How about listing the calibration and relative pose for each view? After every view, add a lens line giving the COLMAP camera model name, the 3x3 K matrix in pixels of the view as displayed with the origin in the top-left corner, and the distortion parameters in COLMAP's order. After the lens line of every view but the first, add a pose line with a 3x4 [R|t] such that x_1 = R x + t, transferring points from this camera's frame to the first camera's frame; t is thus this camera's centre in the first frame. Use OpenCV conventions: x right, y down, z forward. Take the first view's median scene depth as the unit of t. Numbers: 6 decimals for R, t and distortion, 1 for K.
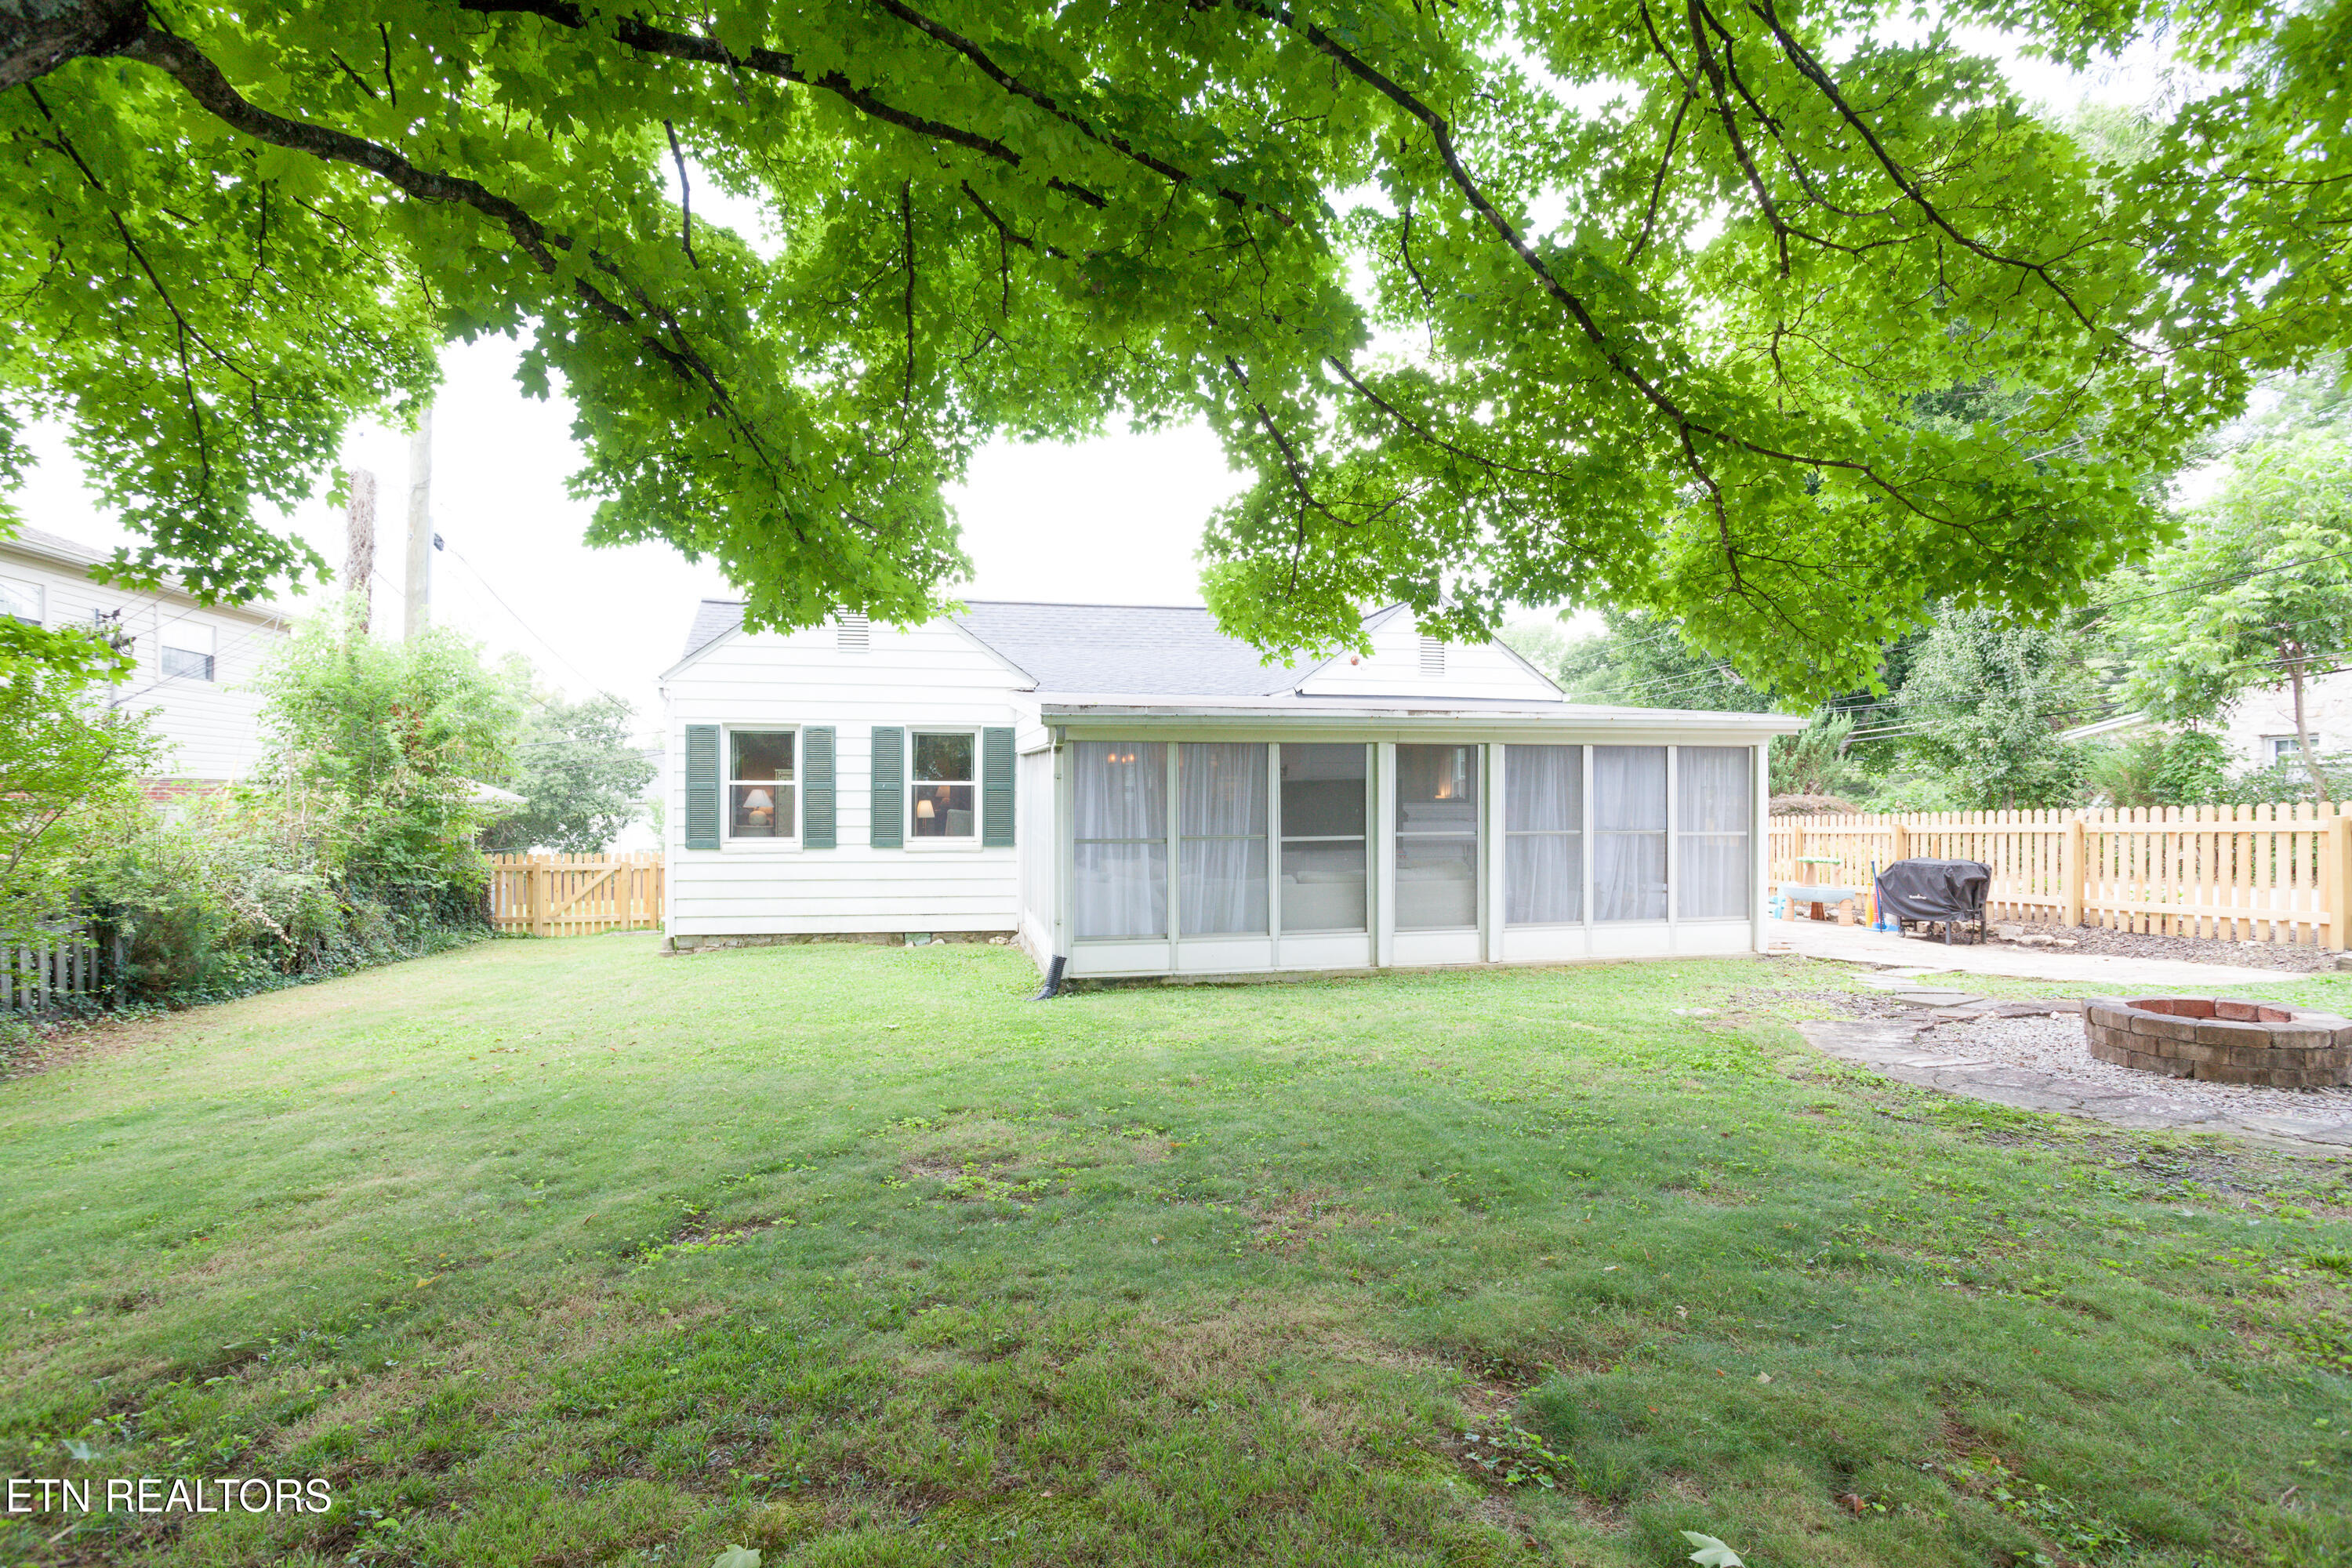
lens RADIAL K [[1133.0, 0, 1169.3], [0, 1133.0, 785.6], [0, 0, 1]] dist [-0.043699, 0.028586]
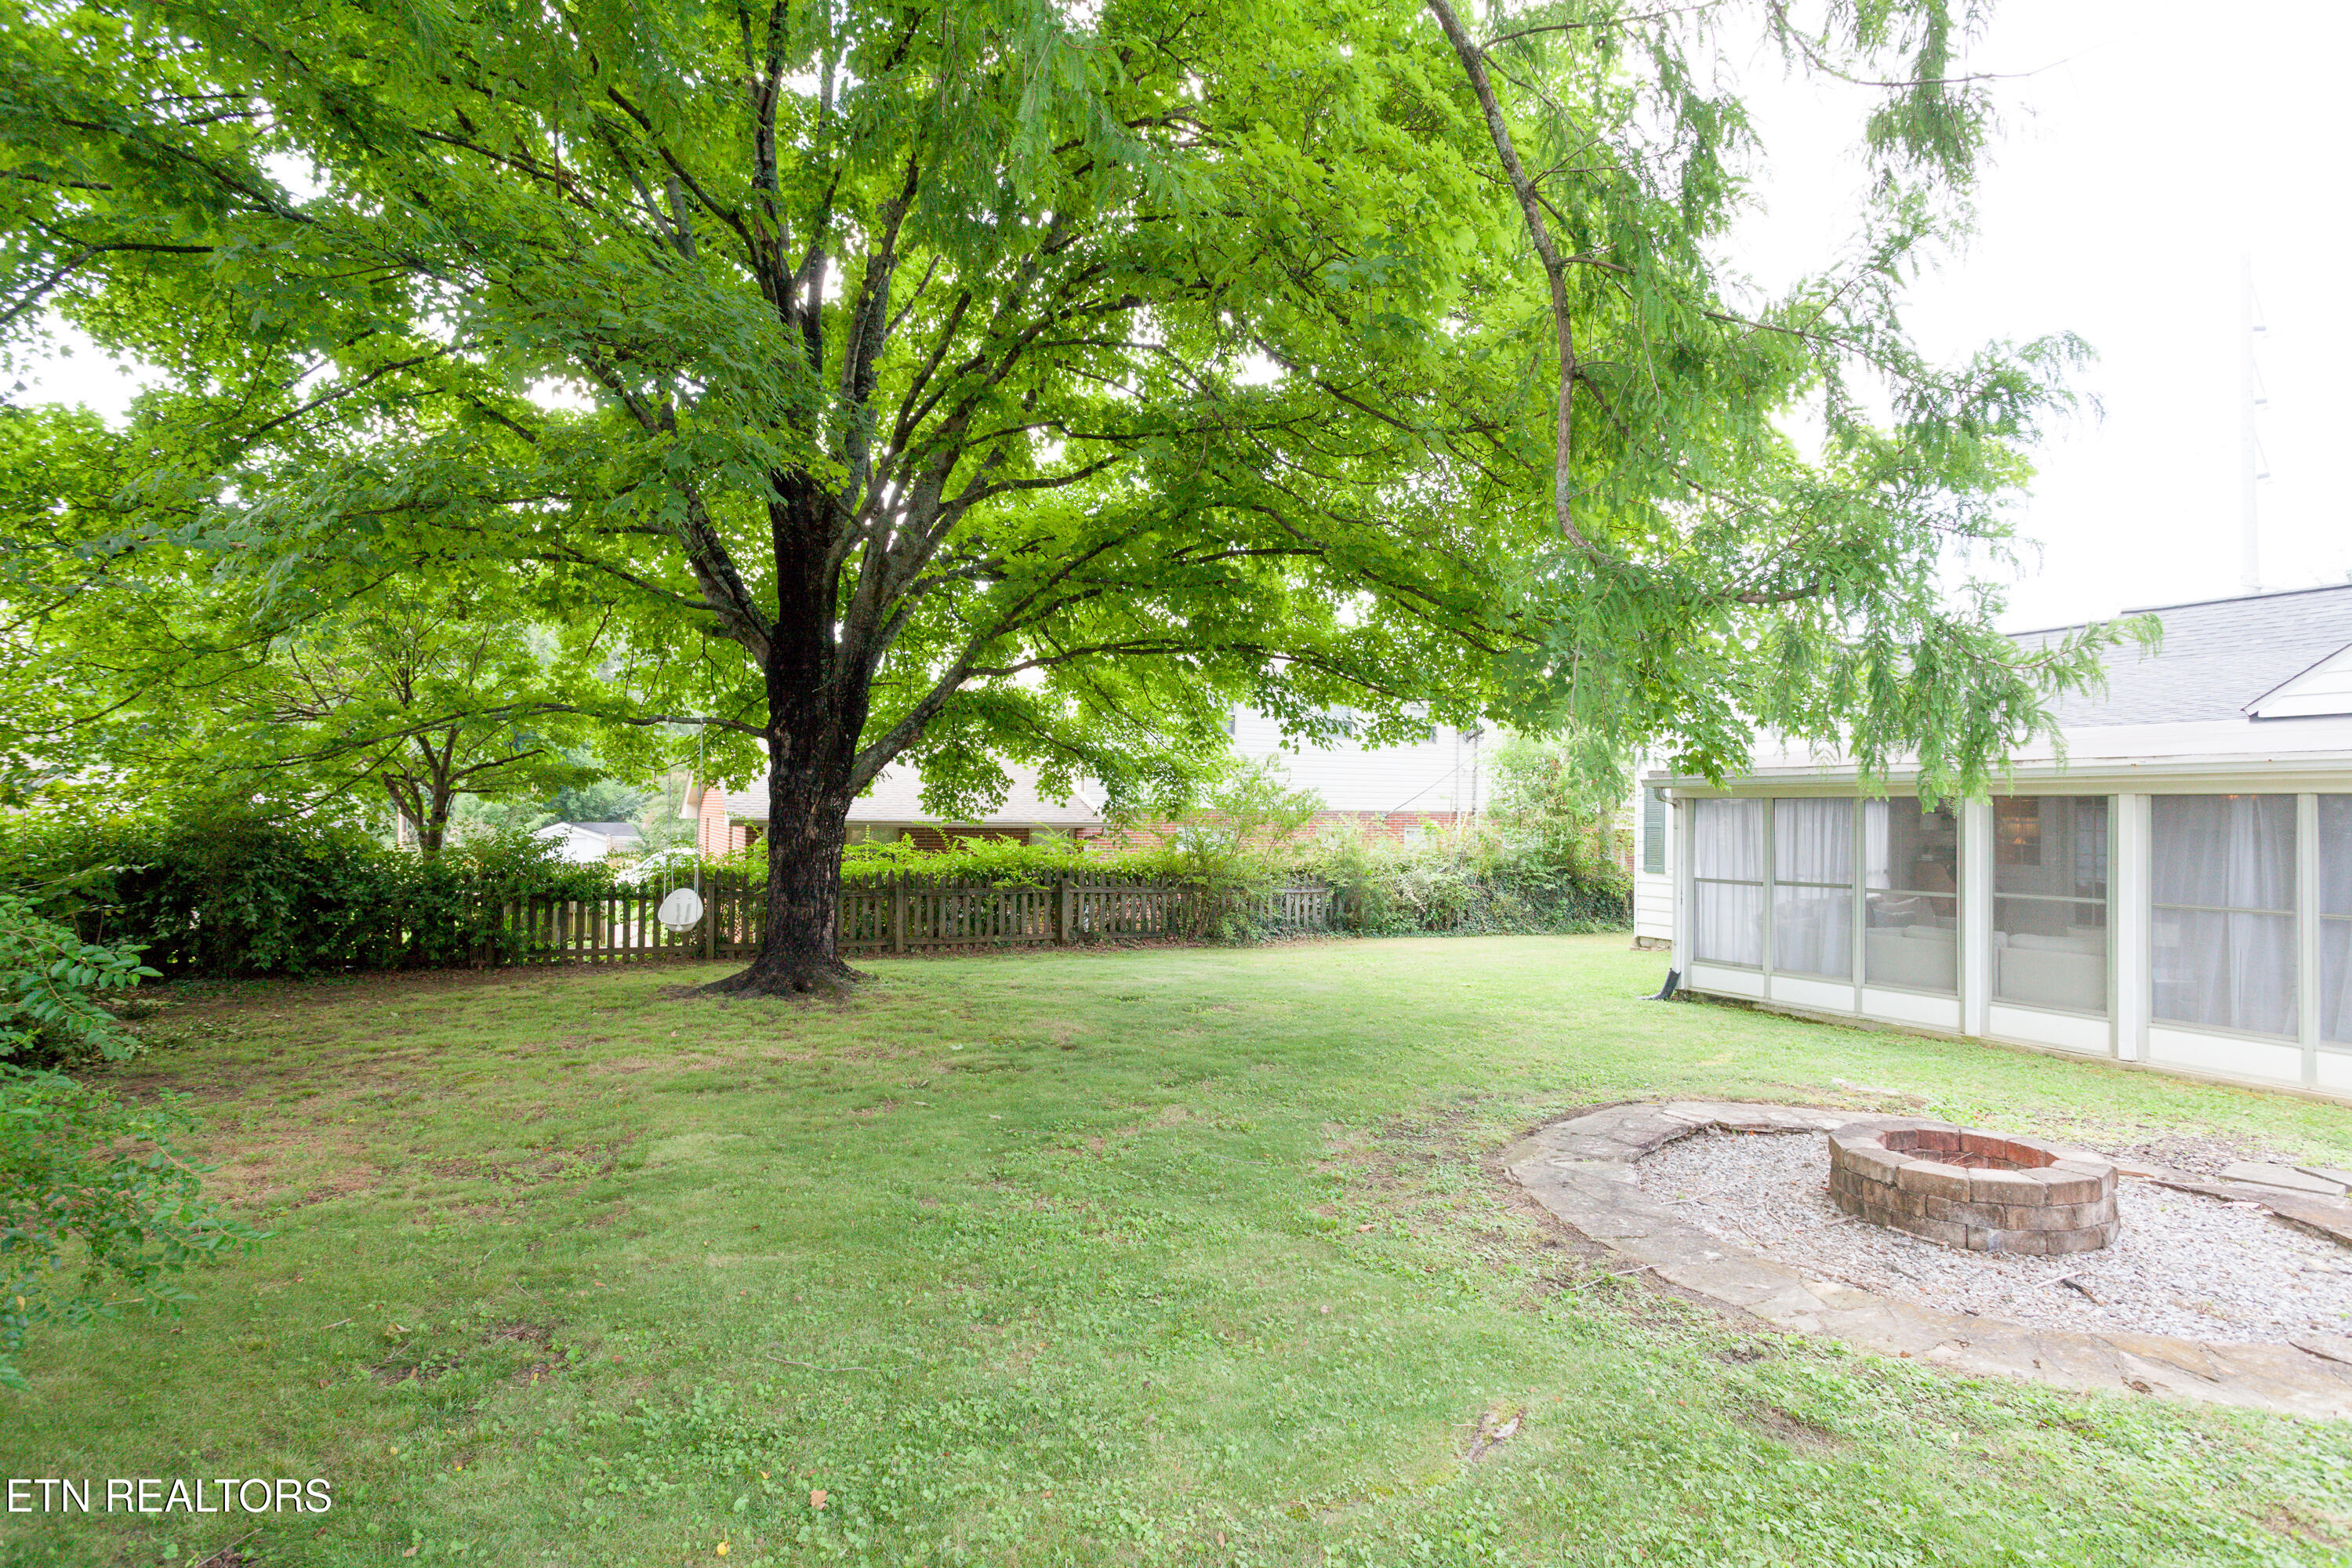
lens RADIAL K [[1157.6, 0, 1182.2], [0, 1157.6, 795.4], [0, 0, 1]] dist [-0.047857, 0.031686]
pose [[0.290516, -0.007167, -0.956843, 0.847386], [0.003351, 0.999973, -0.006472, -0.032077], [0.956864, -0.001326, 0.290533, 0.096270]]
